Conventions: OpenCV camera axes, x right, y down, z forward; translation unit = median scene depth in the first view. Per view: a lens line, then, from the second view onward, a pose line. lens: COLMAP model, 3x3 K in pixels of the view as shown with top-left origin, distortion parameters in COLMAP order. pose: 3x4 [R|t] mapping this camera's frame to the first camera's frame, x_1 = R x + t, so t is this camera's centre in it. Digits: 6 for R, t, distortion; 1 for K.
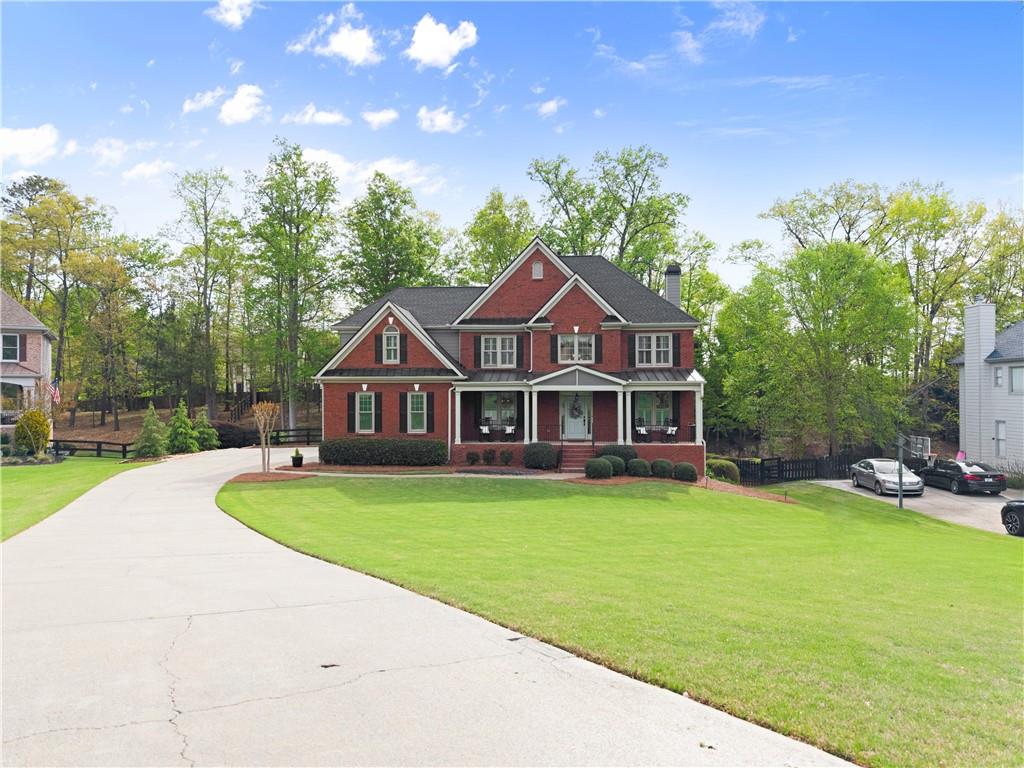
lens RADIAL K [[693.3, 0, 512.0], [0, 693.3, 384.0], [0, 0, 1]] dist [-0.006550, -0.003866]
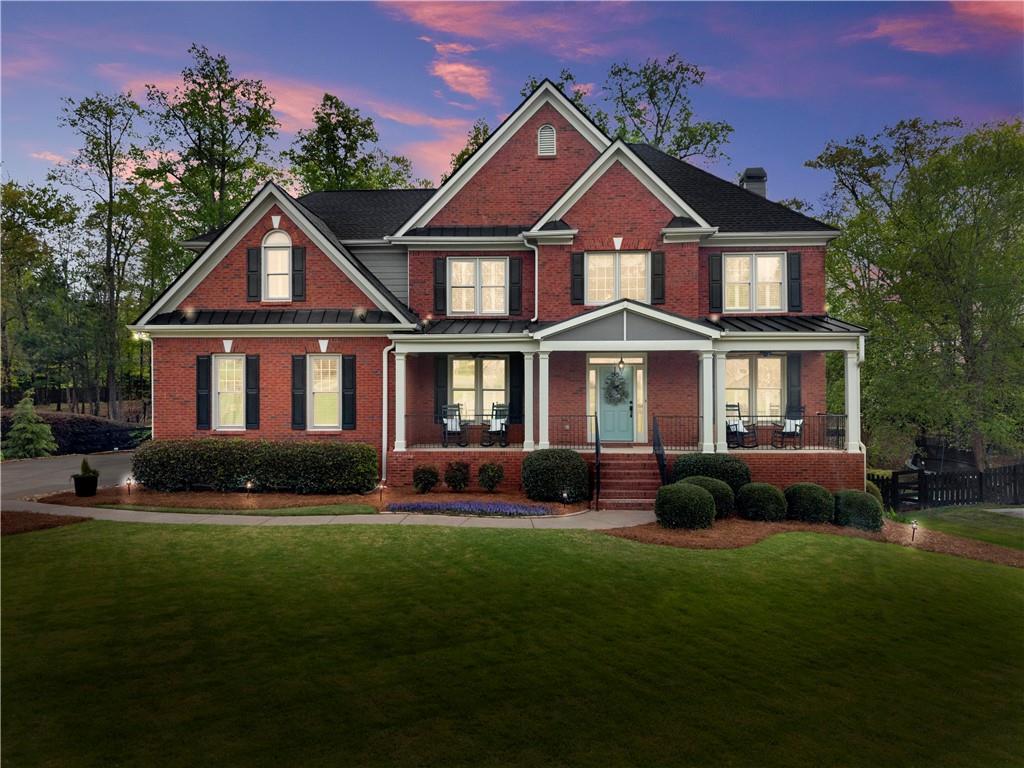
lens RADIAL K [[693.3, 0, 512.0], [0, 693.3, 384.0], [0, 0, 1]] dist [-0.006550, -0.003866]
pose [[0.999867, 0.000930, 0.016291, -0.000396], [-0.000943, 0.999999, 0.000822, 0.033368], [-0.016291, -0.000838, 0.999867, 0.451371]]
